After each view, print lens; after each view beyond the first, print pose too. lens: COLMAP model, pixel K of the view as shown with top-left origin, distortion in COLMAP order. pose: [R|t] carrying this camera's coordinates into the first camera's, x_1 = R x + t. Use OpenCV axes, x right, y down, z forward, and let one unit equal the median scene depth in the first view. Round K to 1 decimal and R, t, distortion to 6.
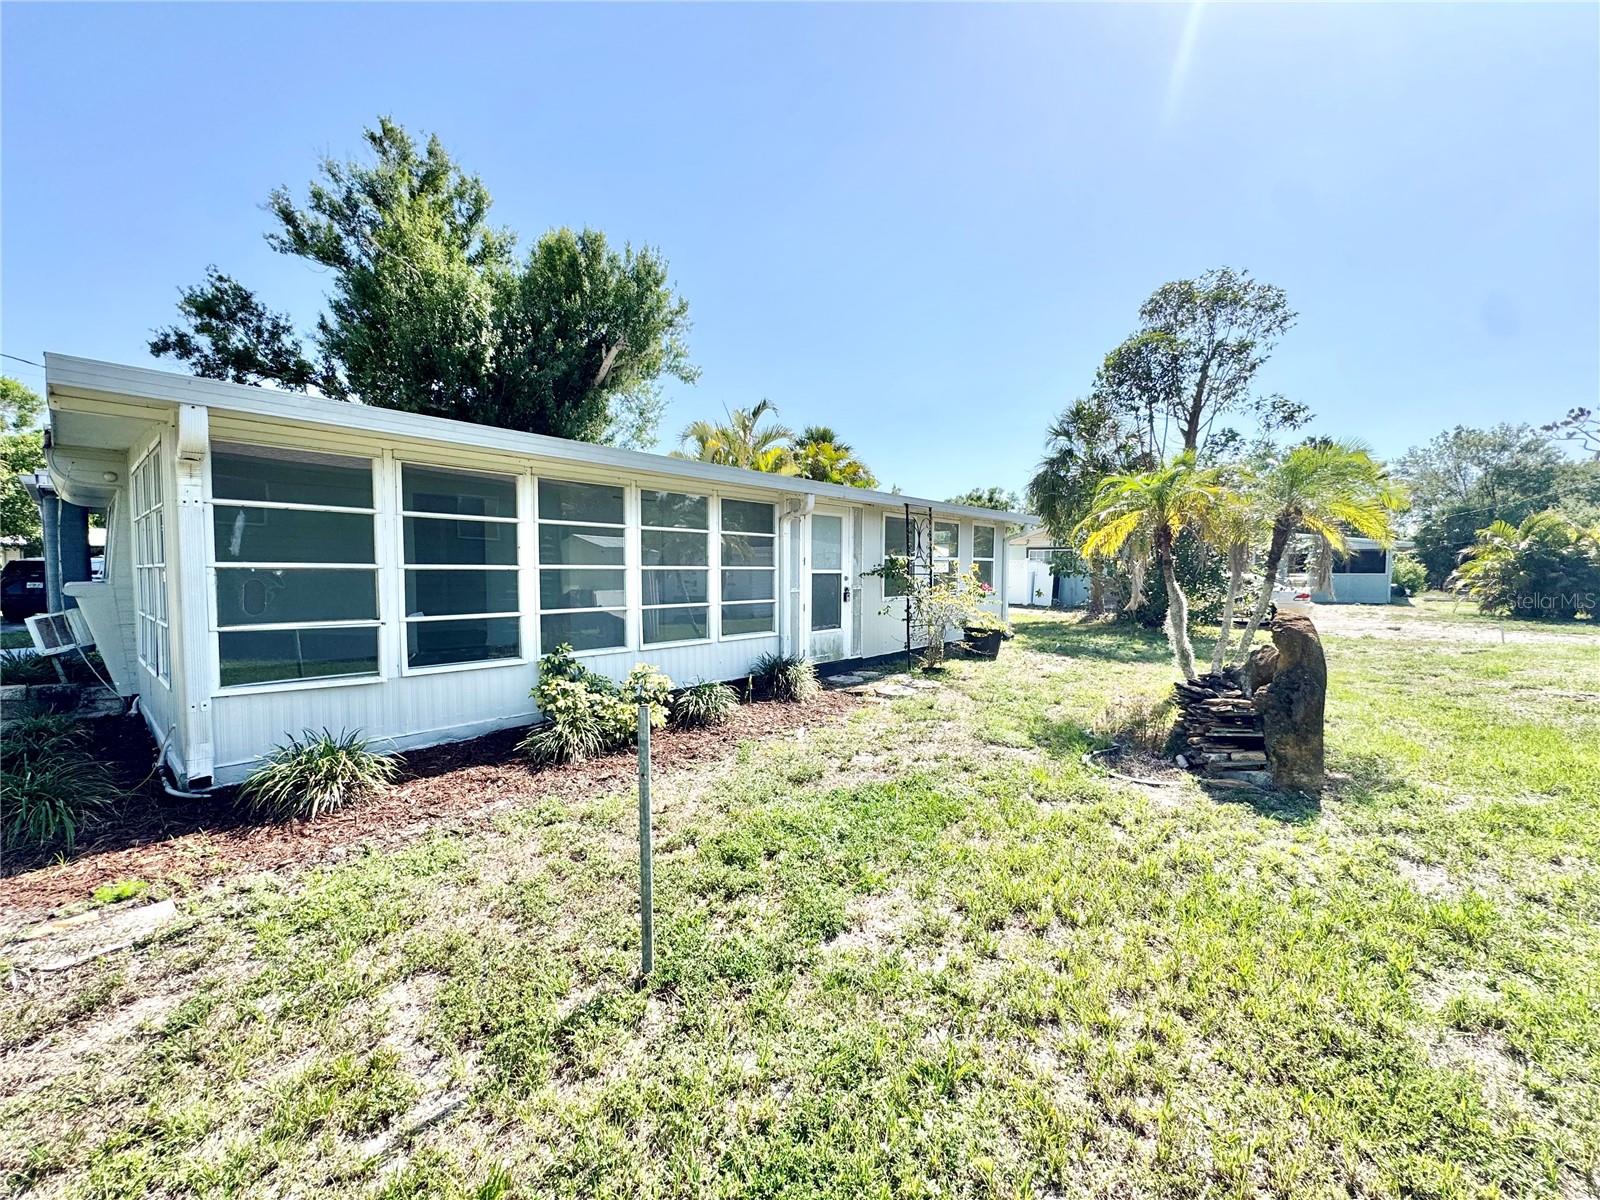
lens RADIAL K [[641.4, 0, 799.9], [0, 641.4, 607.3], [0, 0, 1]] dist [-0.004989, 0.001131]
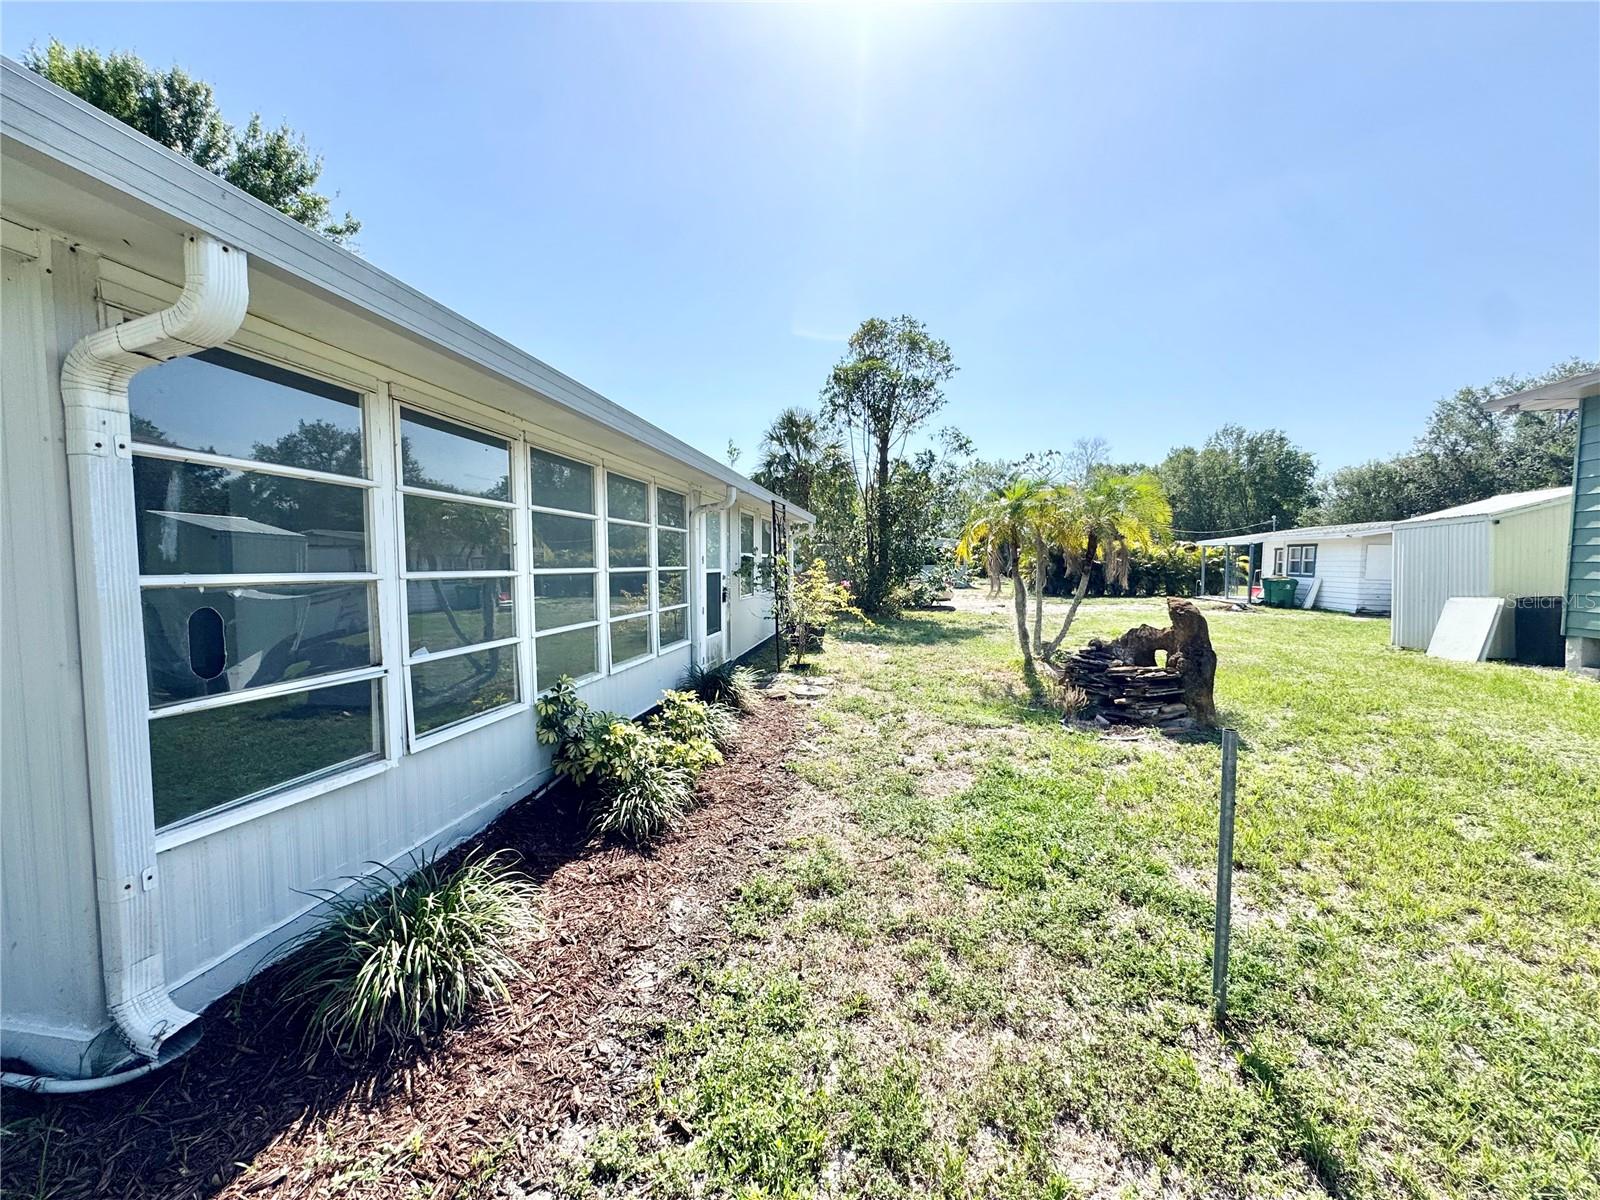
lens RADIAL K [[641.4, 0, 800.3], [0, 641.4, 598.7], [0, 0, 1]] dist [-0.004989, 0.001131]
pose [[0.839294, -0.033787, 0.542628, -0.553466], [0.034385, 0.999368, 0.009043, -0.029244], [-0.542590, 0.011069, 0.839925, 0.239552]]
